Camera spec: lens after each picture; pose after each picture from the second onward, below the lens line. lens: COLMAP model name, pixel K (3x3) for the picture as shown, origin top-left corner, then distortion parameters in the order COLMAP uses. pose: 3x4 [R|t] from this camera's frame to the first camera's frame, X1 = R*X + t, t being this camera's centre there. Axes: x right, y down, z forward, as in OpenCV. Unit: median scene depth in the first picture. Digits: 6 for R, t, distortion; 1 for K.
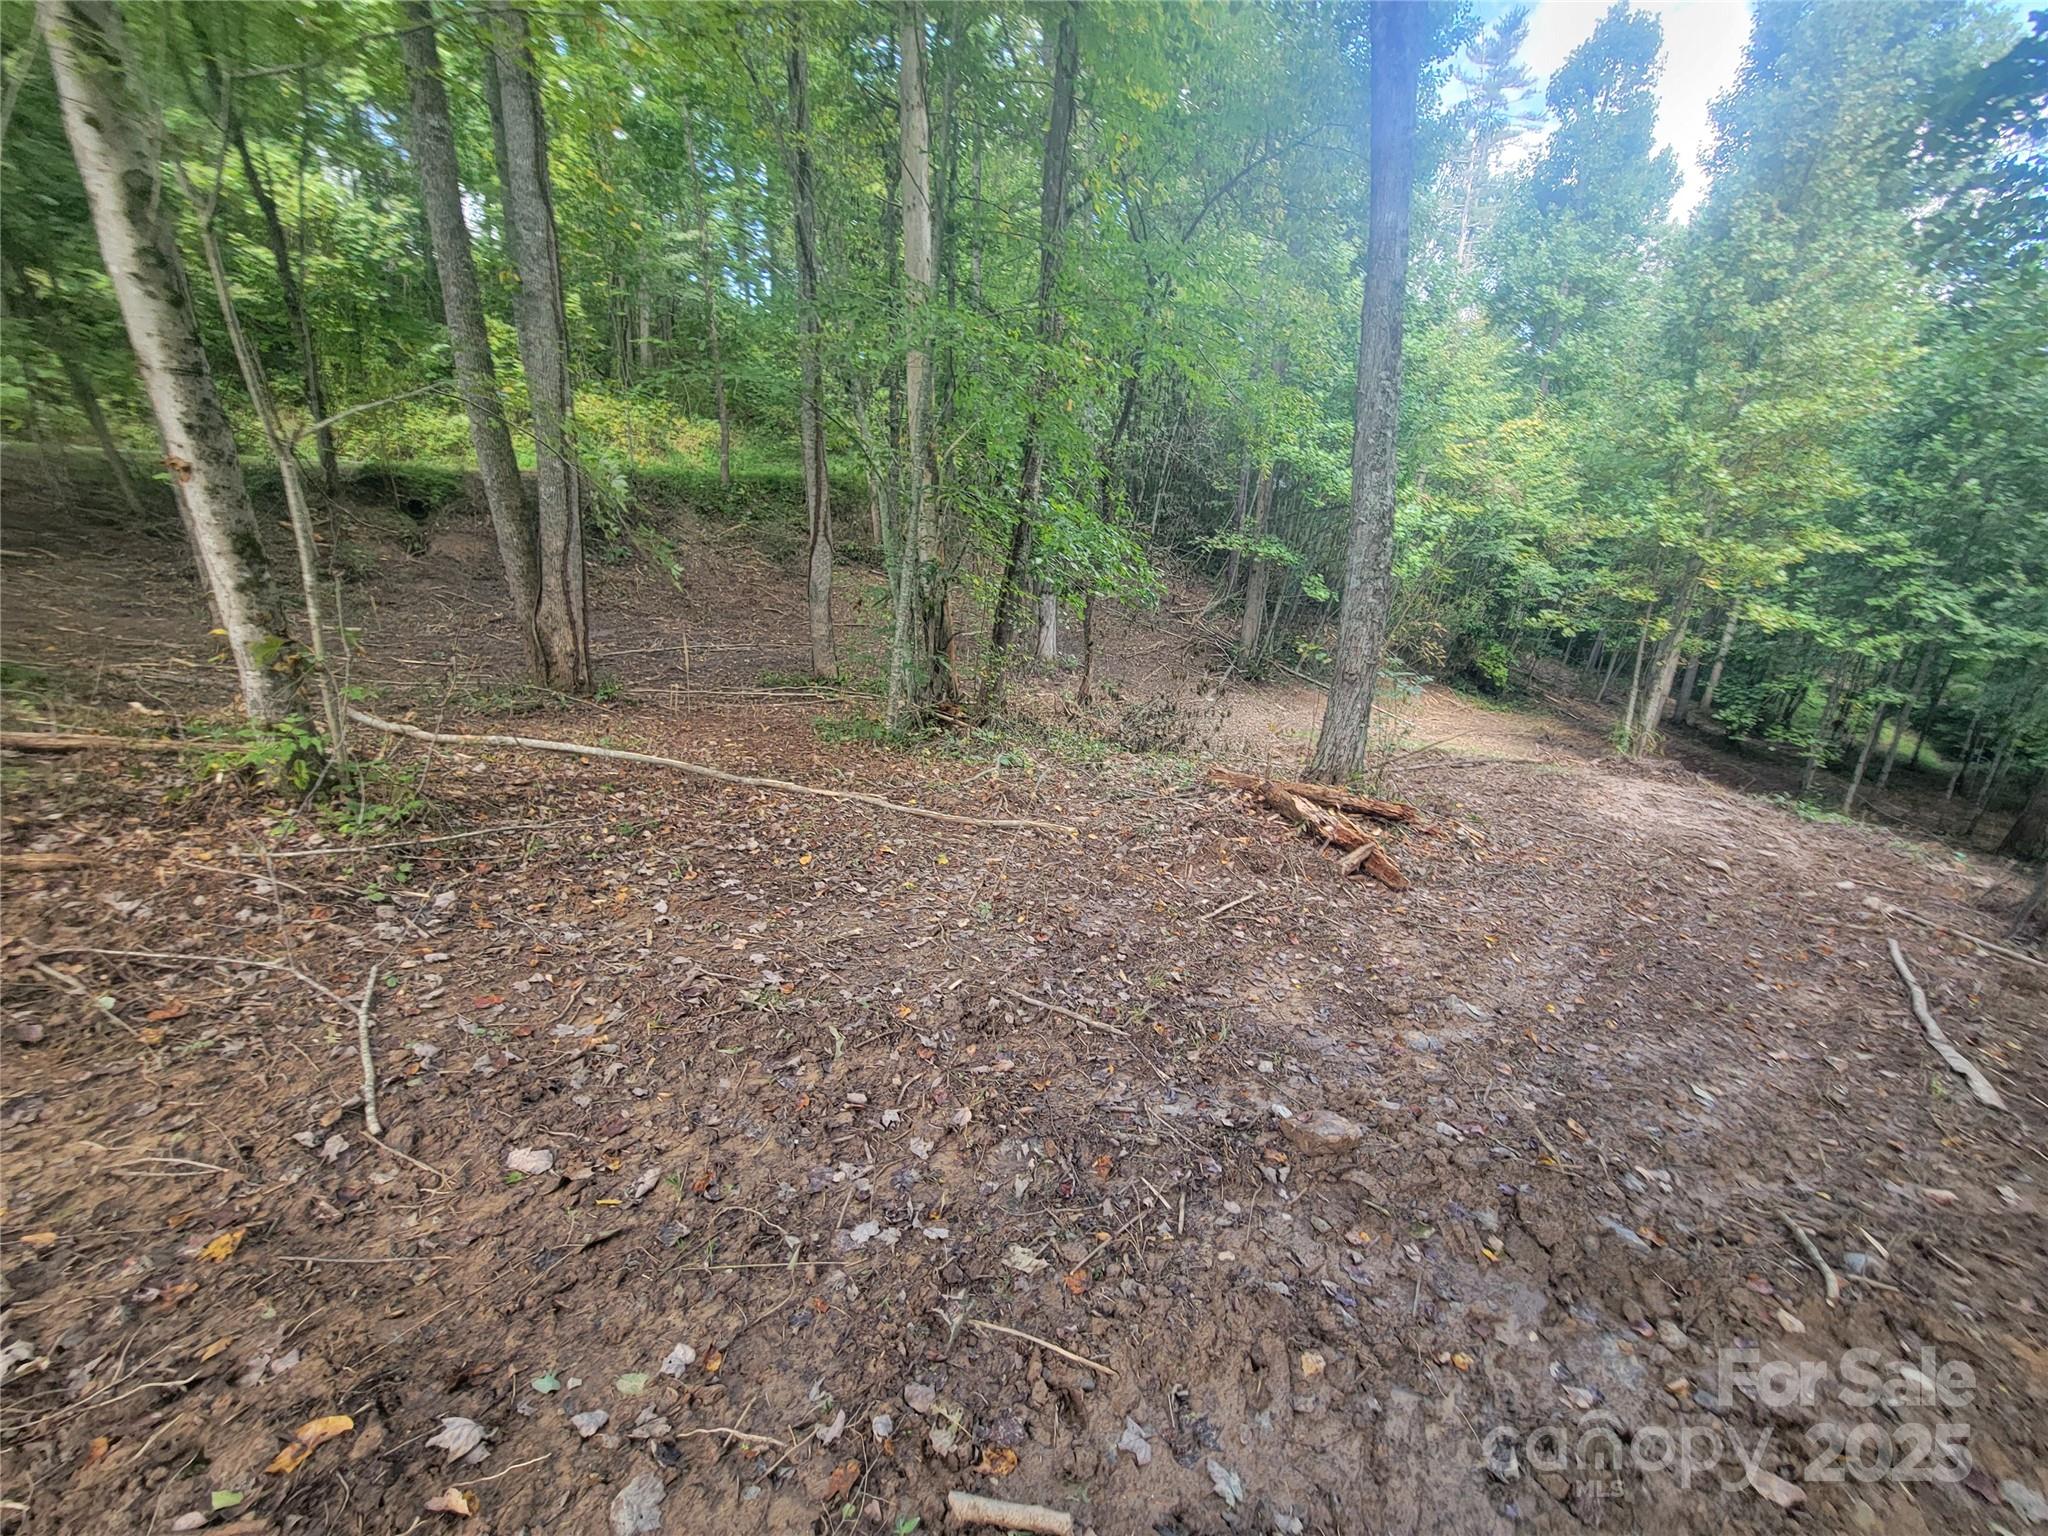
lens RADIAL K [[825.0, 0, 1023.4], [0, 825.0, 763.8], [0, 0, 1]] dist [-0.010491, 0.000188]
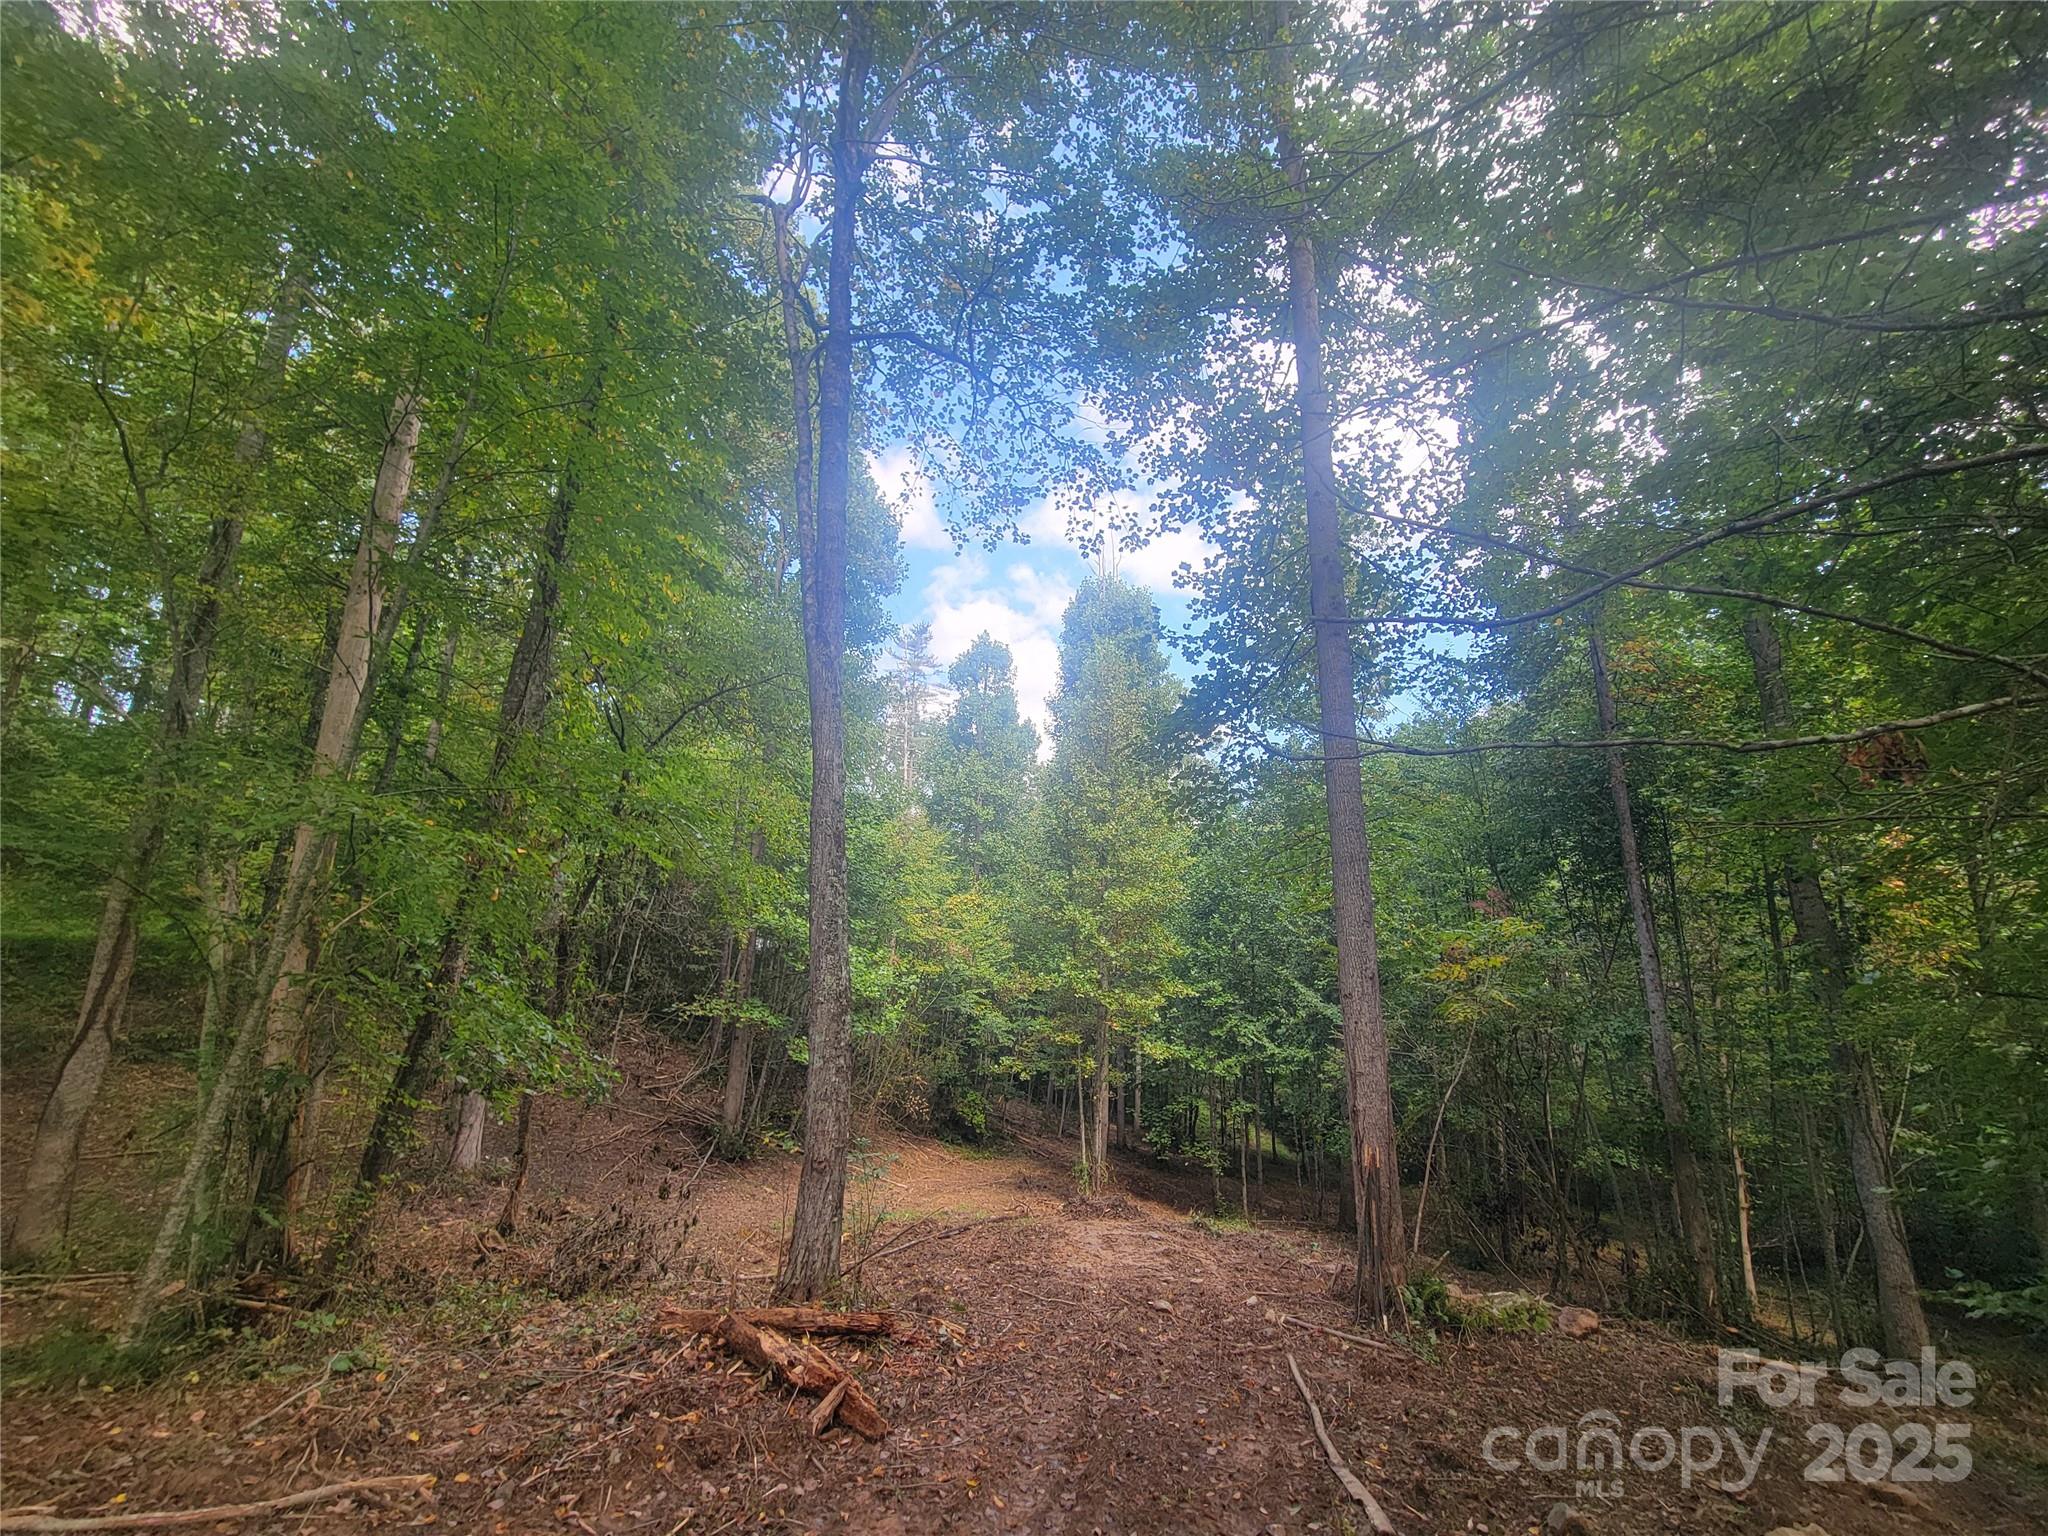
lens RADIAL K [[828.9, 0, 1019.7], [0, 828.9, 763.9], [0, 0, 1]] dist [-0.007958, 0.000173]
pose [[0.840159, 0.119384, 0.529038, 0.010160], [0.168570, 0.869671, -0.463957, -0.008723], [-0.515478, 0.478978, 0.710537, -0.006628]]
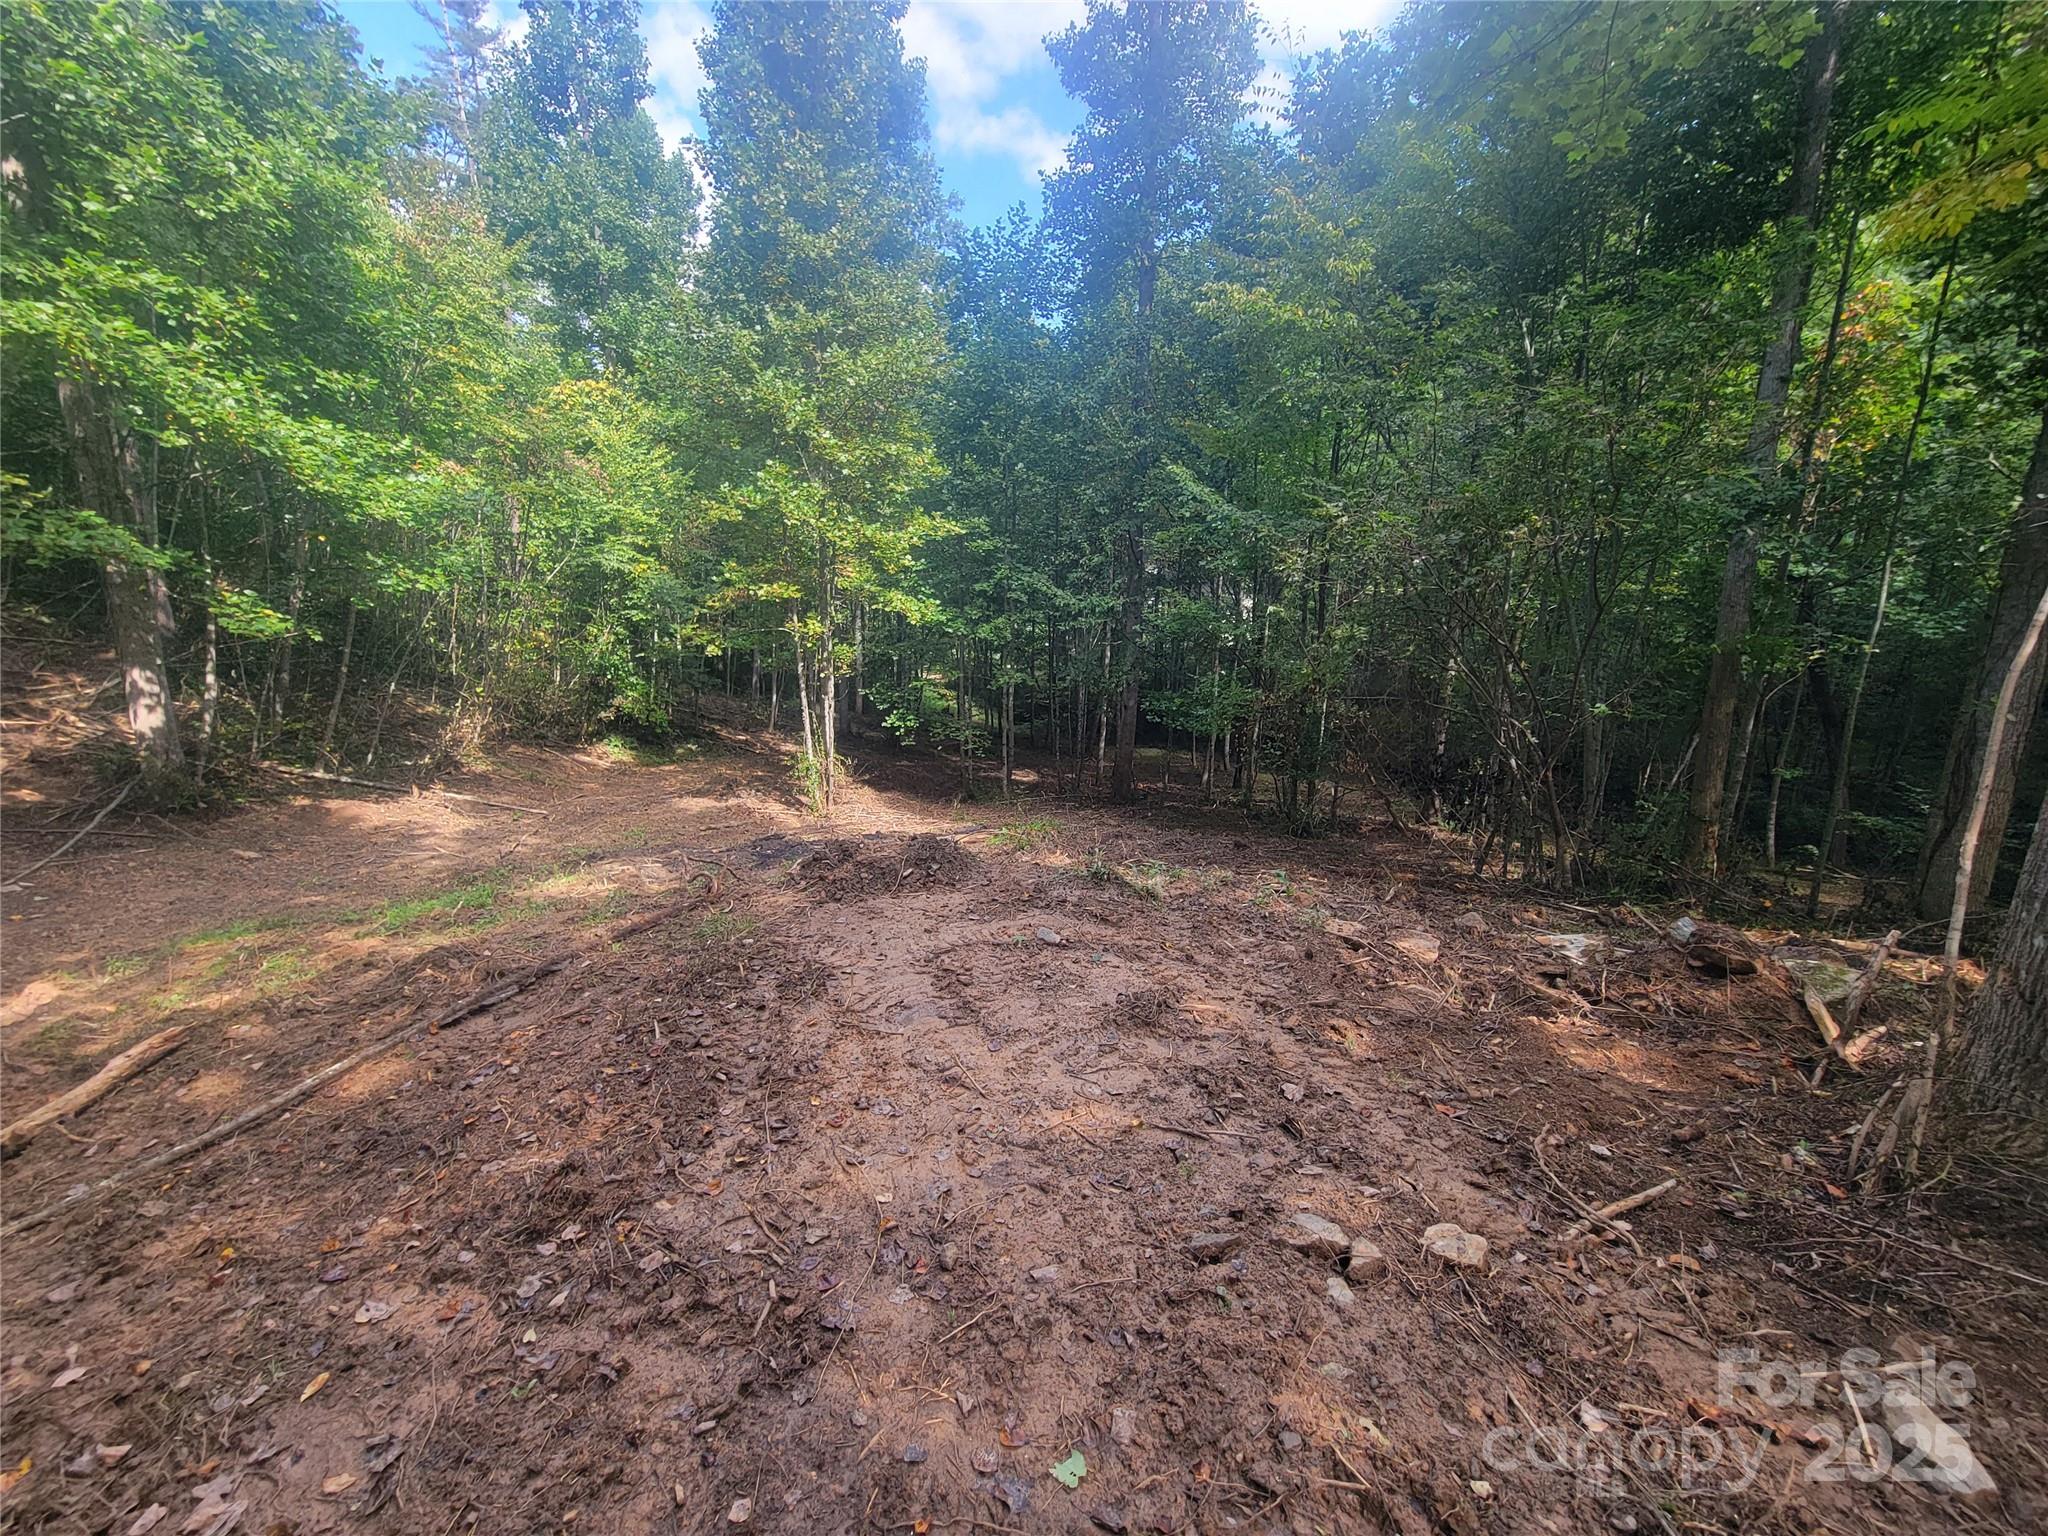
lens RADIAL K [[825.0, 0, 1023.4], [0, 825.0, 763.8], [0, 0, 1]] dist [-0.010491, 0.000188]
pose [[0.601943, -0.207089, 0.771219, 0.290718], [0.257886, 0.964451, 0.057694, -0.039752], [-0.755751, 0.164159, 0.633950, 0.408471]]
